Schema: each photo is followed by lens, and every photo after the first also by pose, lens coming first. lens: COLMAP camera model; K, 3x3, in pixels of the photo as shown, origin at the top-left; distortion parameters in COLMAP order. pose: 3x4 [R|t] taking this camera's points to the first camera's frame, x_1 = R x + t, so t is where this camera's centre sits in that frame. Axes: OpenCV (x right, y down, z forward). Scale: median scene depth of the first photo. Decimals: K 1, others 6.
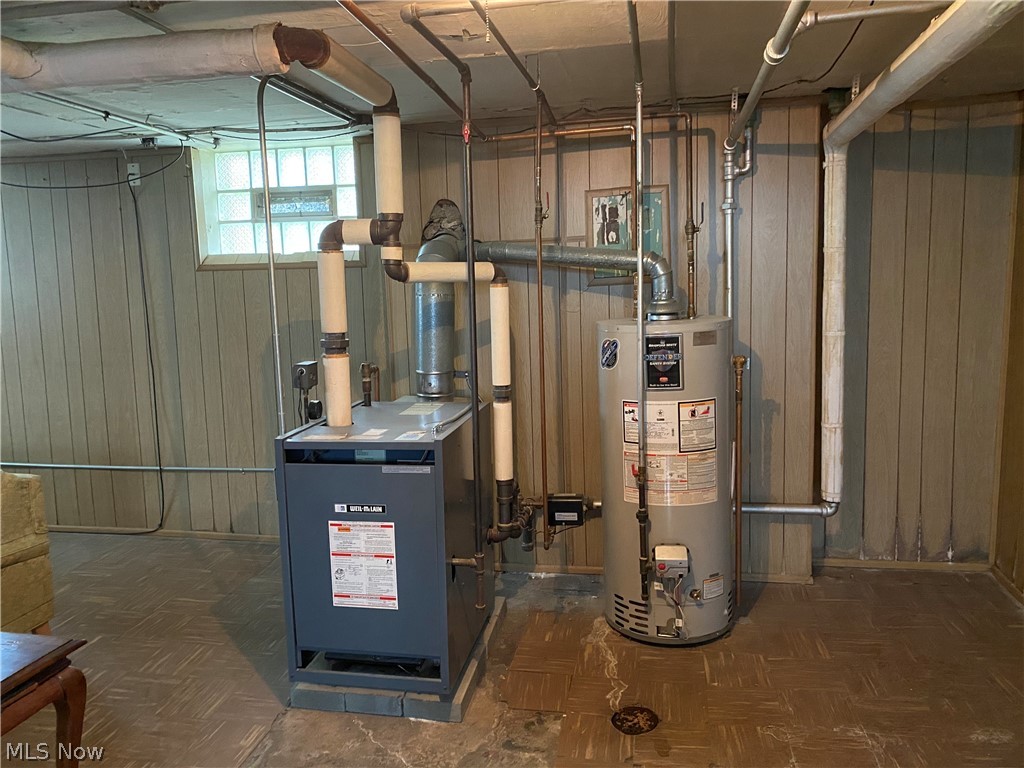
lens RADIAL K [[782.5, 0, 509.2], [0, 782.5, 377.3], [0, 0, 1]] dist [0.025695, -0.014293]
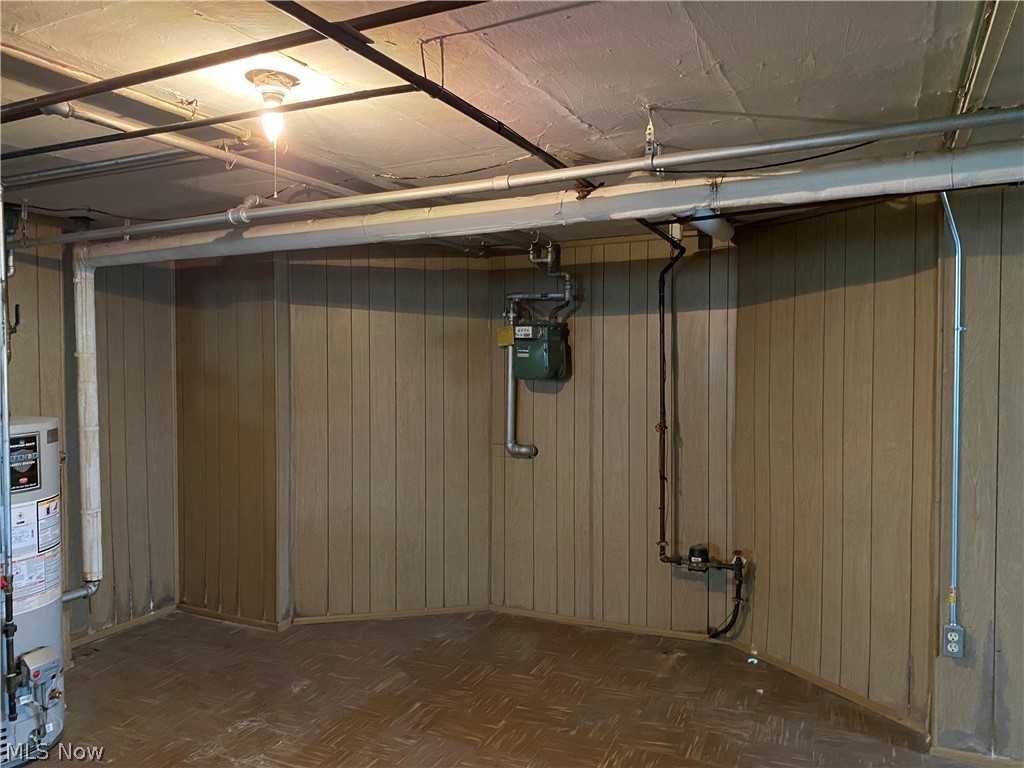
lens RADIAL K [[782.5, 0, 511.0], [0, 782.5, 388.0], [0, 0, 1]] dist [0.025695, -0.014293]
pose [[0.233893, 0.000502, 0.972262, -0.608444], [0.117392, 0.992669, -0.028753, -0.011678], [-0.965149, 0.120861, 0.232120, 0.167527]]
